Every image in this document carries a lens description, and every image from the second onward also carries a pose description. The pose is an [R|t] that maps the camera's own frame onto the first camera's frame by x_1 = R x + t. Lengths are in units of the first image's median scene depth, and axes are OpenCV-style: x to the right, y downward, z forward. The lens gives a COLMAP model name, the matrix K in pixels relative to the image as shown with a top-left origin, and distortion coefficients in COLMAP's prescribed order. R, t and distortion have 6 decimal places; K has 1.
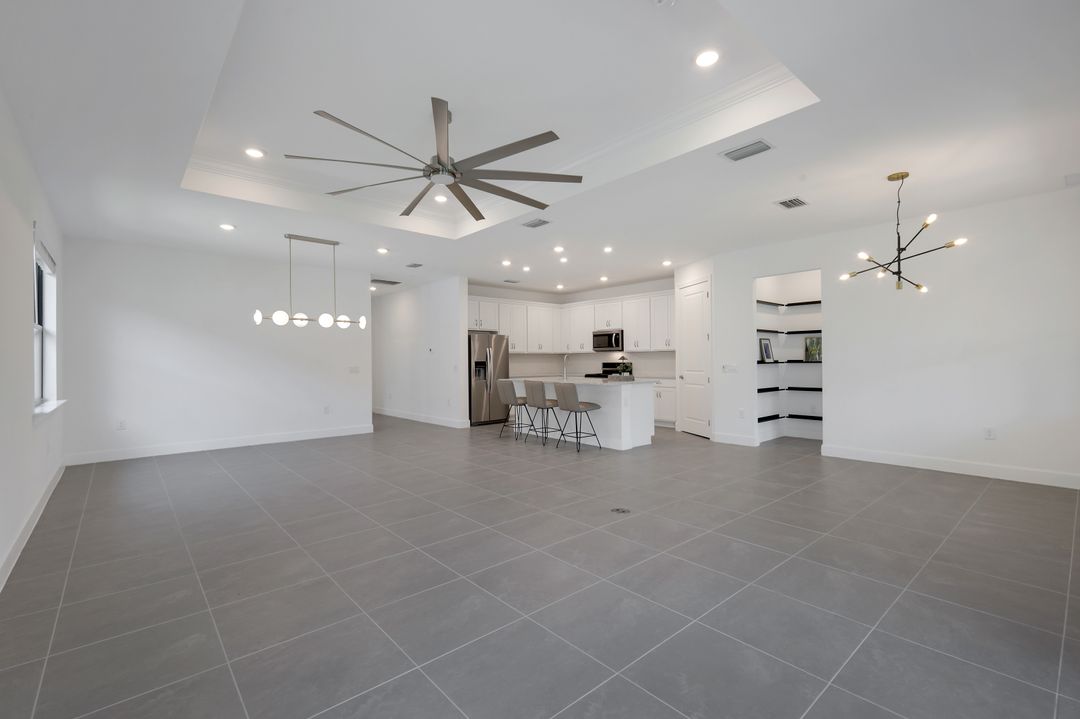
lens RADIAL K [[478.9, 0, 547.5], [0, 478.9, 361.2], [0, 0, 1]] dist [0.000163, 0.000175]
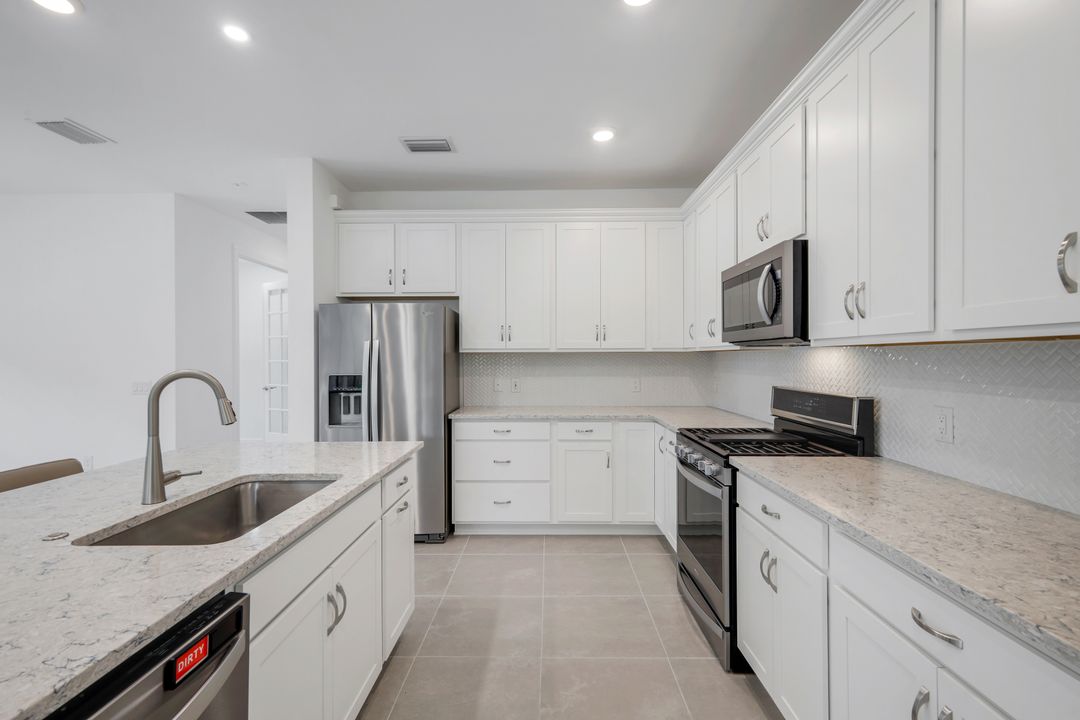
lens RADIAL K [[478.9, 0, 539.3], [0, 478.9, 356.3], [0, 0, 1]] dist [0.000163, 0.000175]
pose [[0.733060, 0.005029, -0.680146, 0.243061], [-0.001417, 0.999982, 0.005867, -0.018905], [0.680163, -0.003337, 0.733054, 0.879478]]
